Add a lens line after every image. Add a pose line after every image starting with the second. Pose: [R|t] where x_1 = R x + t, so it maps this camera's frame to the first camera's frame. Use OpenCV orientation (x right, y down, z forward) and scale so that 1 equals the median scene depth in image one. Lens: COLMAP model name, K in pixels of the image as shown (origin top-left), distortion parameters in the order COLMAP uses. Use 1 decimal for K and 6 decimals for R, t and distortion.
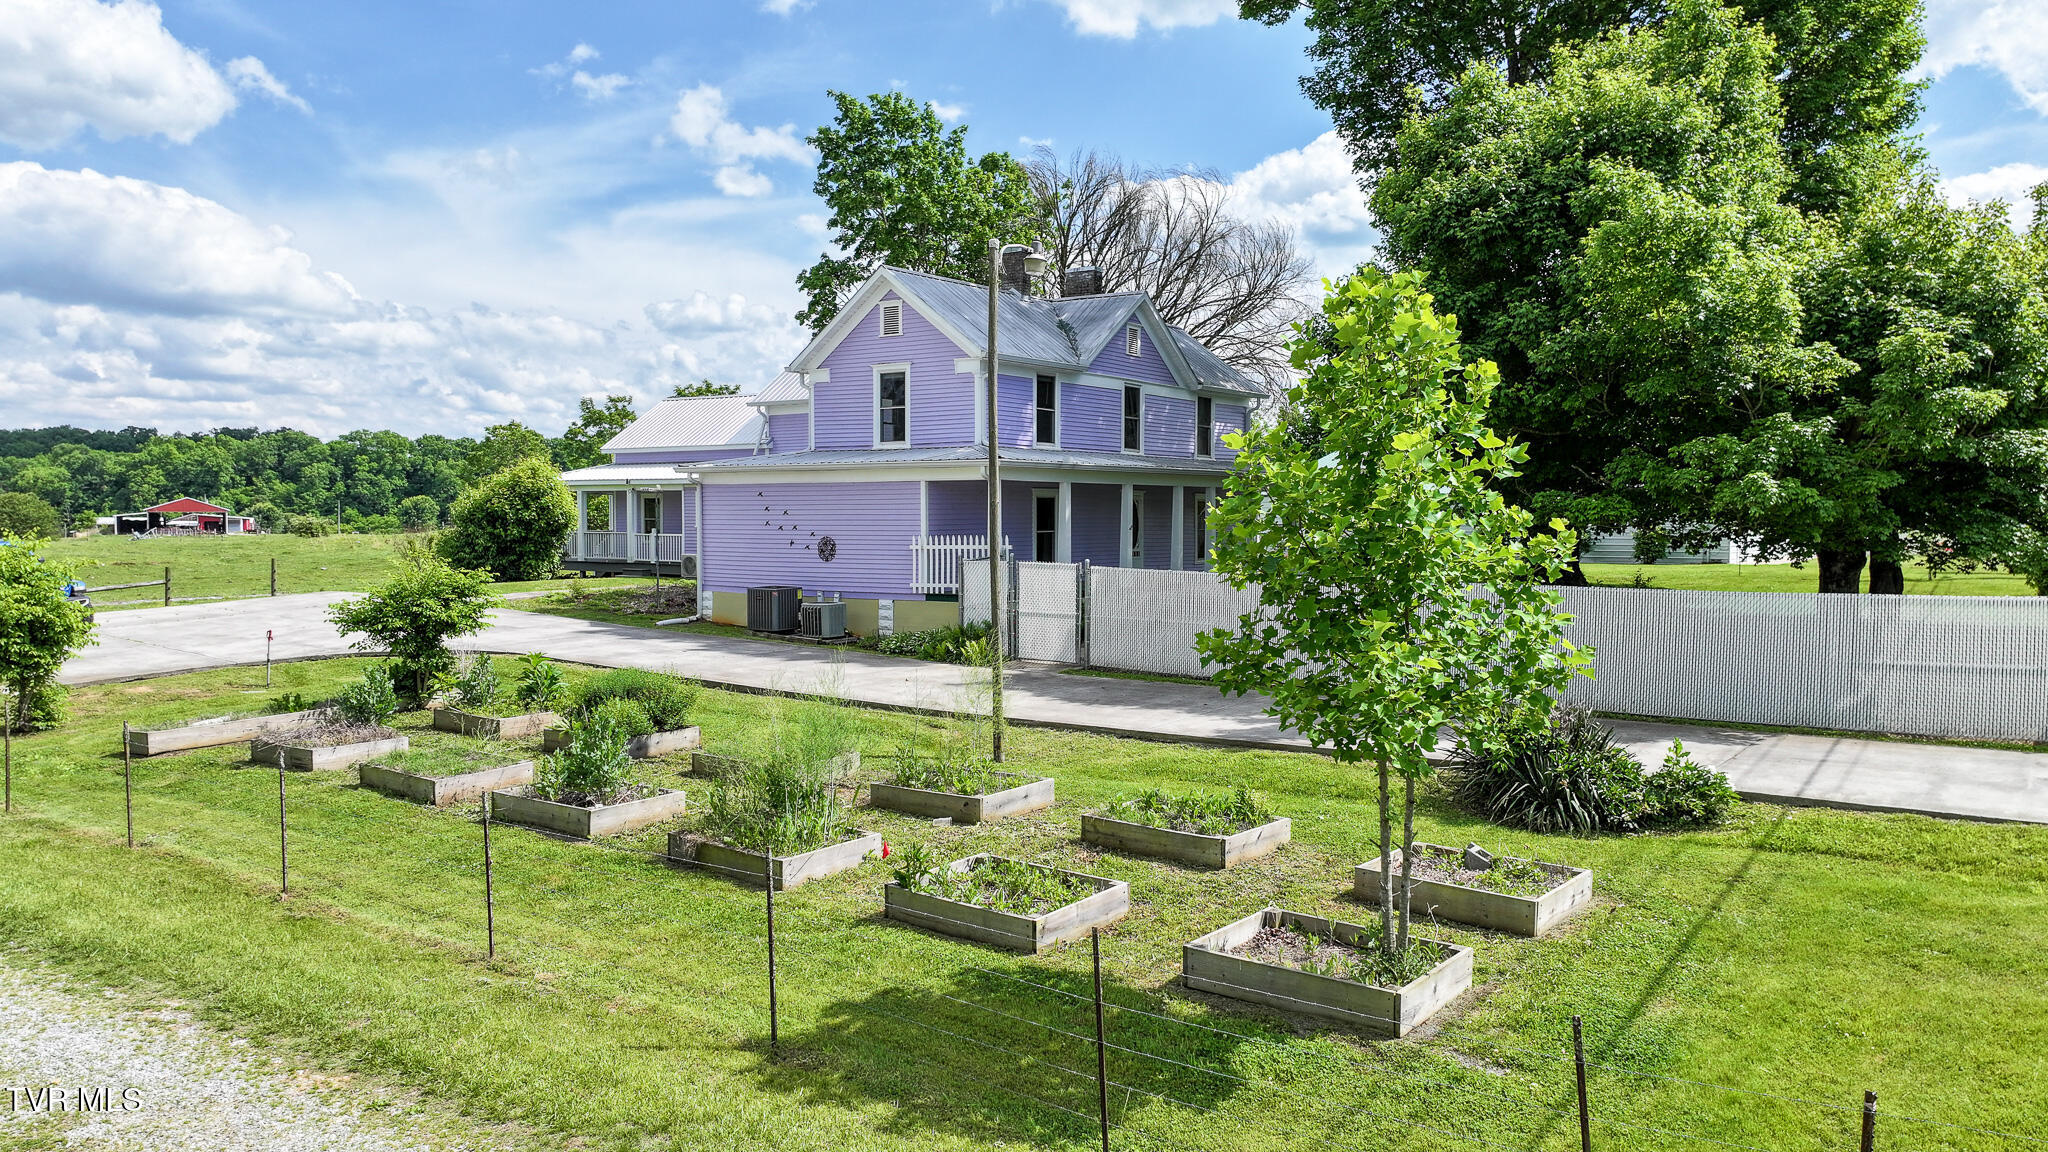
lens RADIAL K [[1428.4, 0, 1032.7], [0, 1428.4, 576.6], [0, 0, 1]] dist [0.005726, 0.002181]
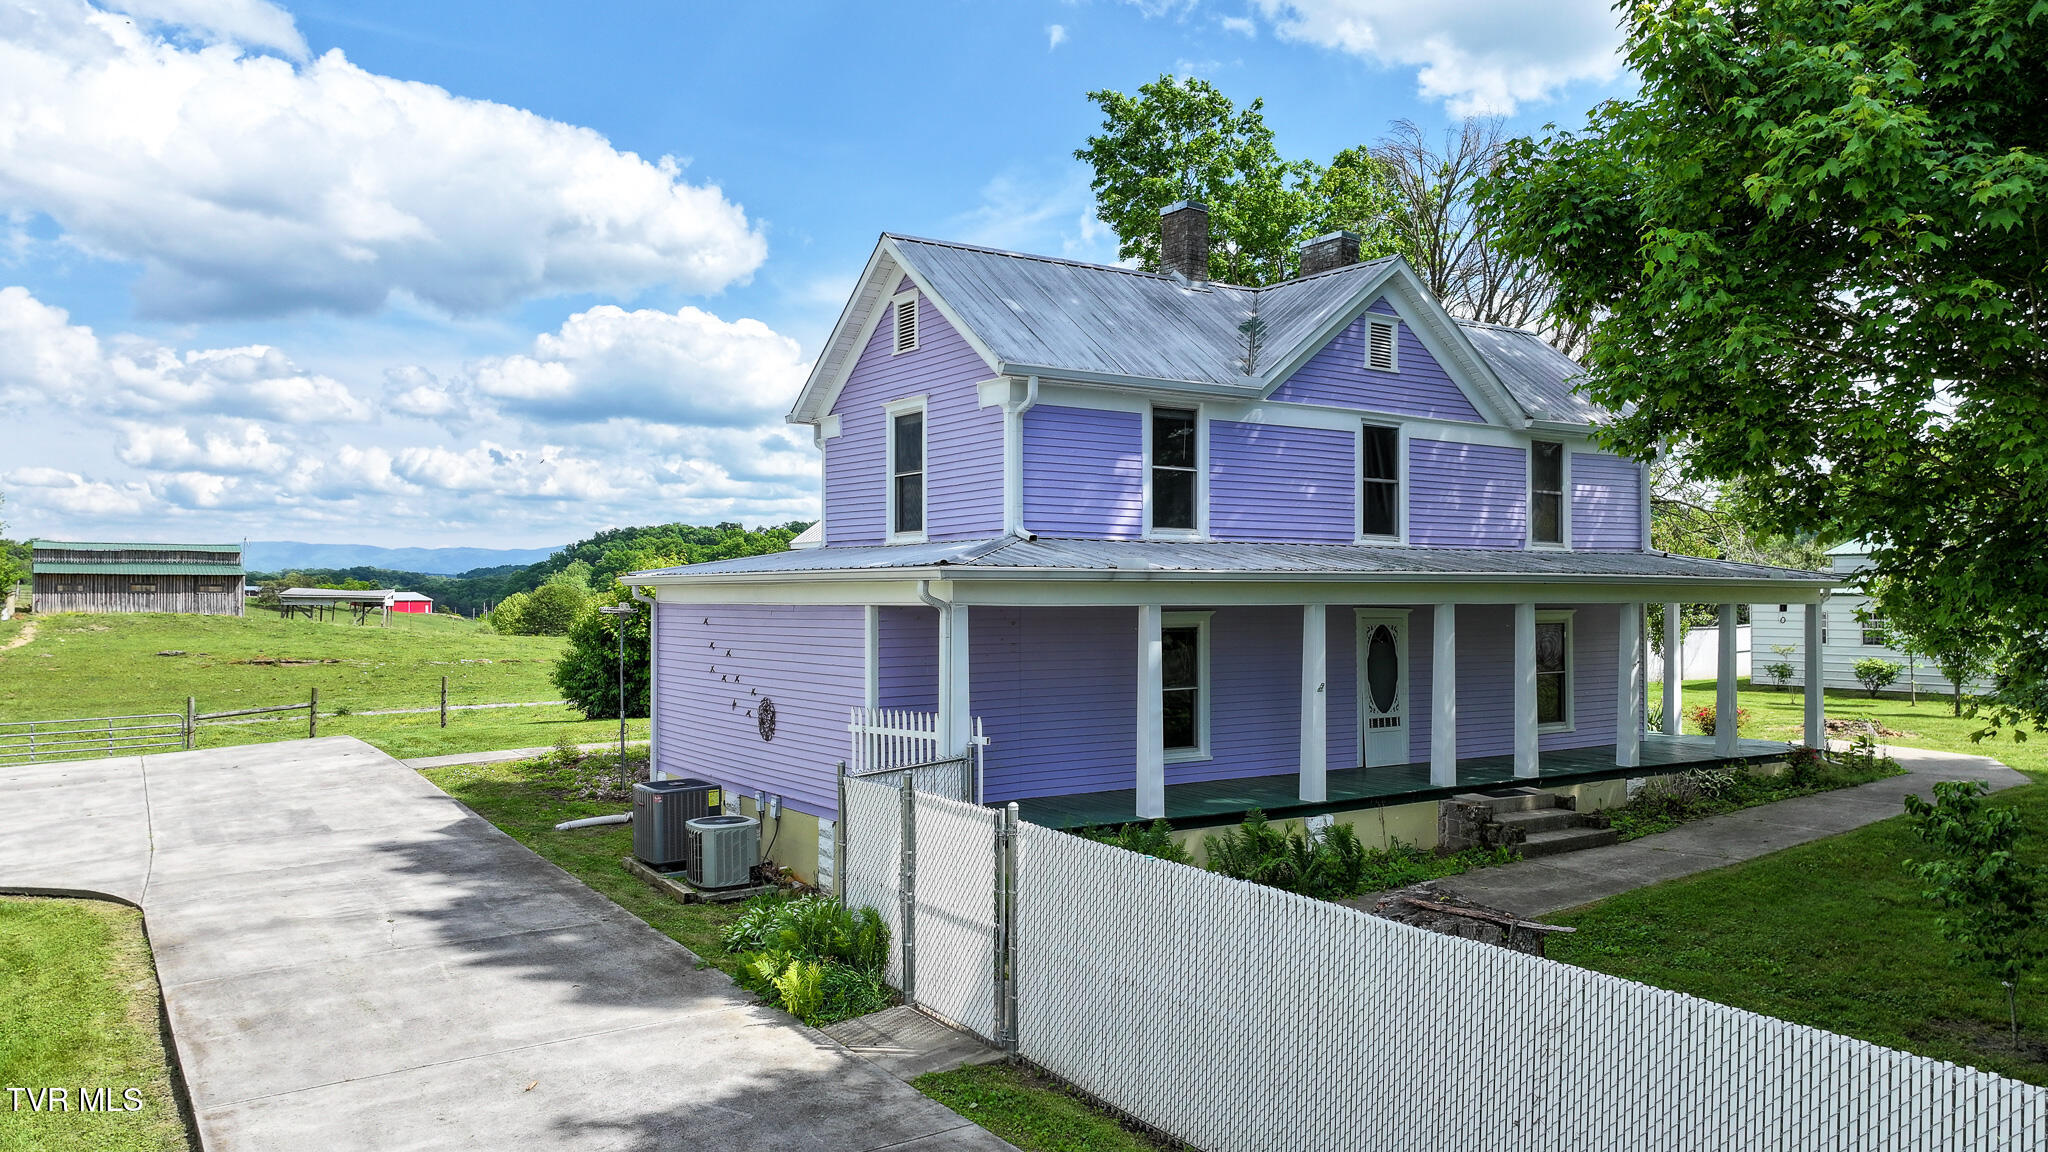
lens RADIAL K [[1428.4, 0, 1032.7], [0, 1428.4, 576.6], [0, 0, 1]] dist [0.005726, 0.002181]
pose [[0.936611, -0.006102, -0.350319, 0.114277], [-0.014189, 0.998368, -0.055325, -0.033259], [0.350085, 0.056788, 0.934995, 0.352977]]
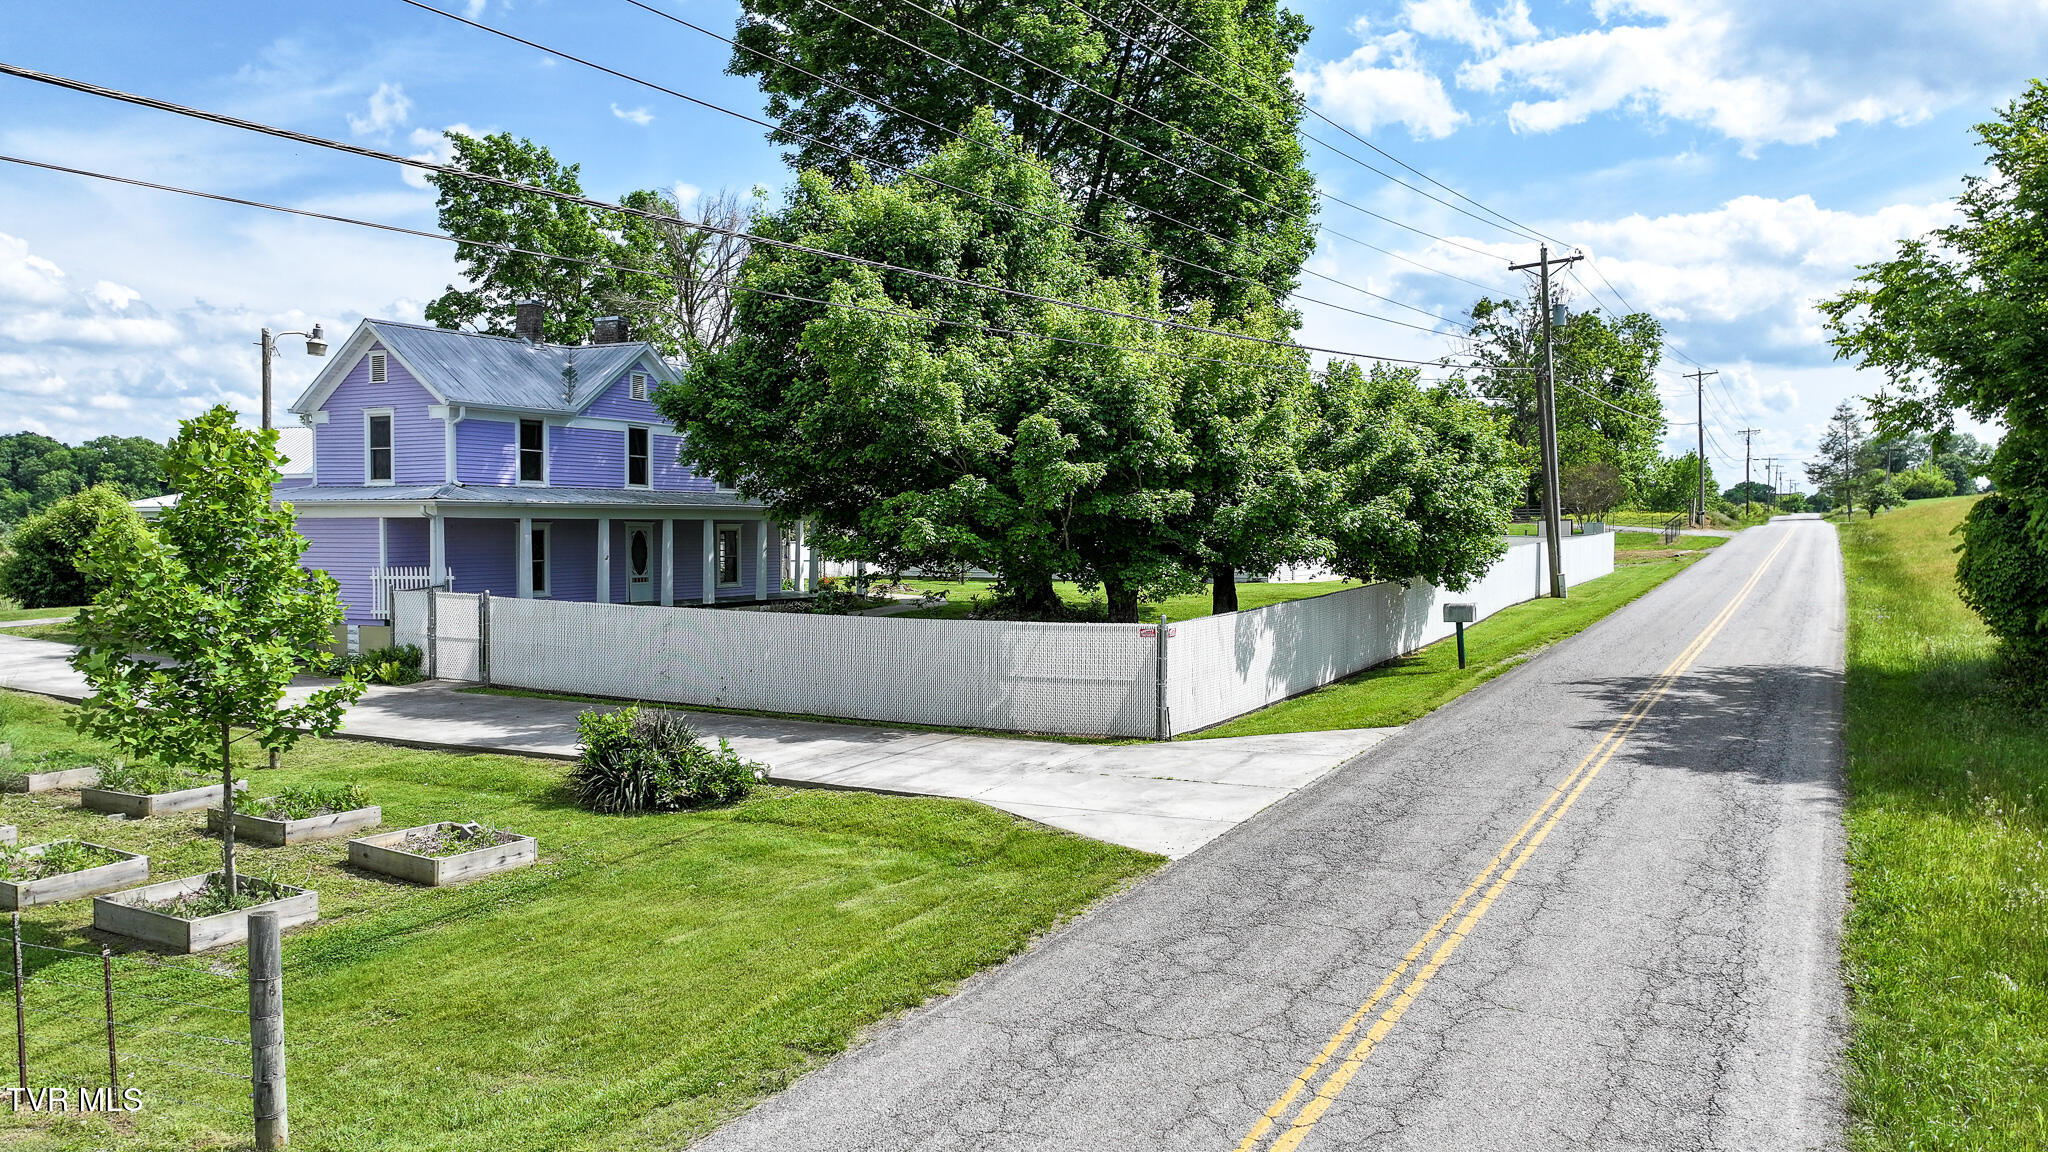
lens RADIAL K [[1428.4, 0, 1032.7], [0, 1428.4, 576.6], [0, 0, 1]] dist [0.005726, 0.002181]
pose [[0.991983, -0.003187, 0.126333, 0.191514], [0.004184, 0.999962, -0.007621, -0.007364], [-0.126304, 0.008089, 0.991959, -0.107897]]
